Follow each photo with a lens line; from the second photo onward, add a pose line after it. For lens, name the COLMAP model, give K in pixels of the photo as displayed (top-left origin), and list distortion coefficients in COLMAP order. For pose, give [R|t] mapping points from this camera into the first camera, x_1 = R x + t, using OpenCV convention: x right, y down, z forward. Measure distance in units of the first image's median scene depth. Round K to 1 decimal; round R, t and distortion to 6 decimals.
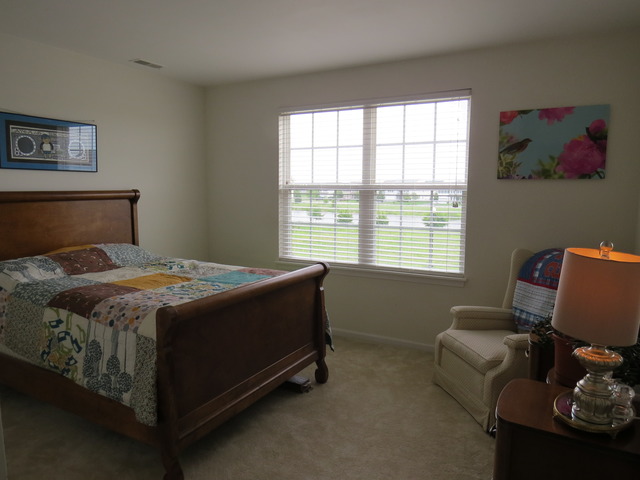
lens RADIAL K [[453.9, 0, 319.8], [0, 453.9, 238.3], [0, 0, 1]] dist [-0.028447, 0.006084]
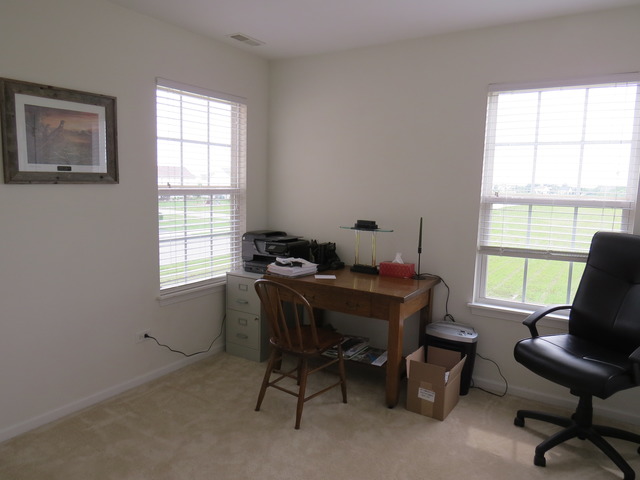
lens RADIAL K [[453.9, 0, 319.9], [0, 453.9, 240.7], [0, 0, 1]] dist [-0.028447, 0.006084]
pose [[0.078755, -0.129087, 0.988501, -1.037450], [0.087608, 0.988641, 0.122125, -0.140442], [-0.993037, 0.076983, 0.089170, 0.952509]]
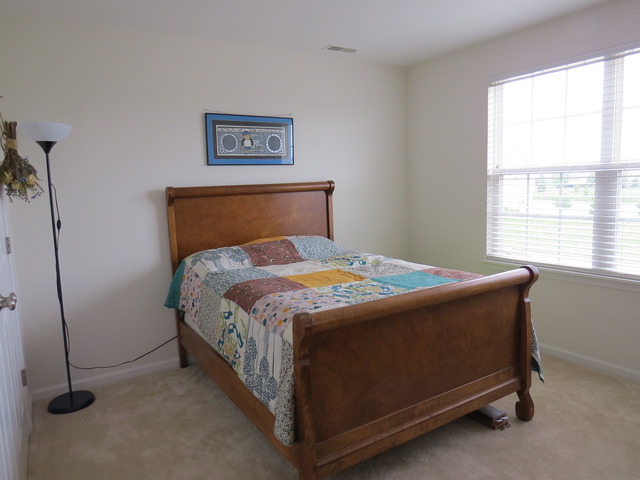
lens RADIAL K [[453.9, 0, 318.4], [0, 453.9, 239.5], [0, 0, 1]] dist [-0.028447, 0.006084]
pose [[0.875139, 0.024470, -0.483252, 0.059732], [-0.013445, 0.999565, 0.026266, -0.007352], [0.483685, -0.016489, 0.875087, 0.153189]]
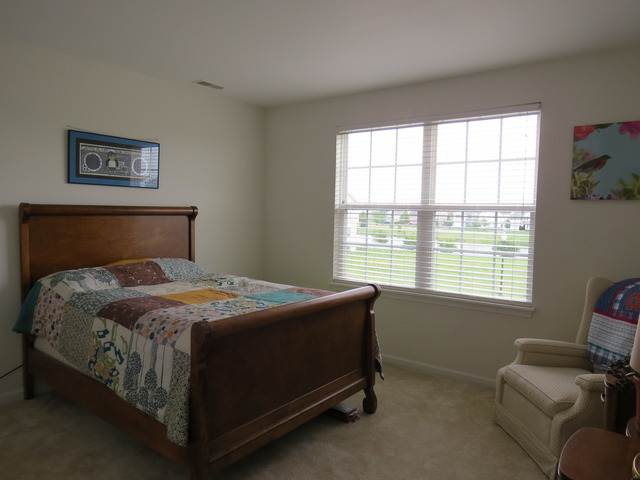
lens RADIAL K [[453.9, 0, 319.3], [0, 453.9, 238.3], [0, 0, 1]] dist [-0.028447, 0.006084]
pose [[0.989324, 0.023947, -0.143752, 0.026625], [-0.031413, 0.998261, -0.049891, 0.007853], [0.142307, 0.053874, 0.988355, 0.040205]]
